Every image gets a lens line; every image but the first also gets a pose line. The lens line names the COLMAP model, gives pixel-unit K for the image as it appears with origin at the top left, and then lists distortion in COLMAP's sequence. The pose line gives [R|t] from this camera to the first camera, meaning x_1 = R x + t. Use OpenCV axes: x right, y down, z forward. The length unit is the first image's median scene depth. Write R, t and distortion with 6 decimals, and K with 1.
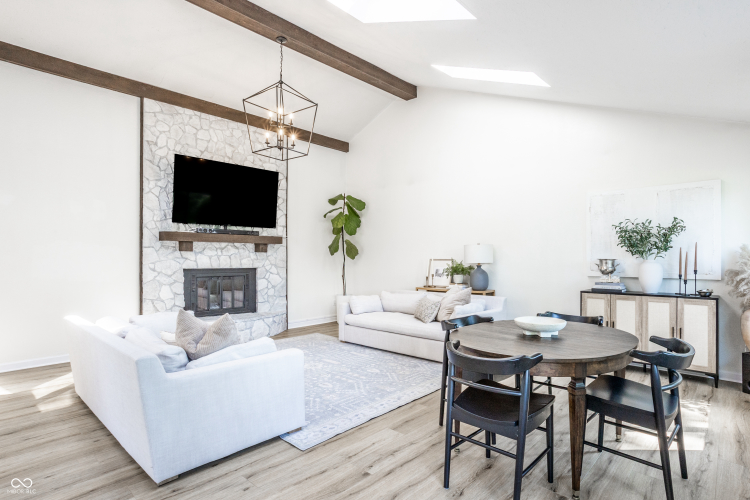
lens RADIAL K [[402.3, 0, 376.3], [0, 402.3, 254.2], [0, 0, 1]] dist [-0.008081, -0.000206]
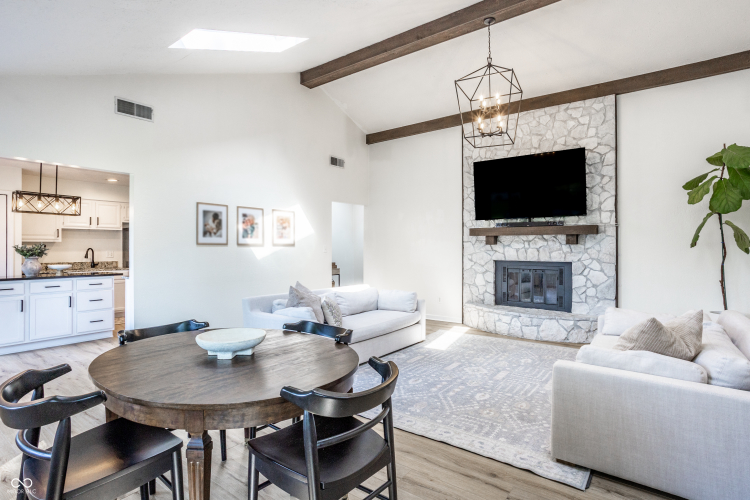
lens RADIAL K [[374.2, 0, 376.8], [0, 374.2, 247.2], [0, 0, 1]] dist [-0.036102, -0.000143]
pose [[0.121313, -0.006629, -0.992592, 0.485974], [0.003852, 0.999973, -0.006207, 0.004936], [0.992607, -0.003070, 0.121335, 0.513877]]
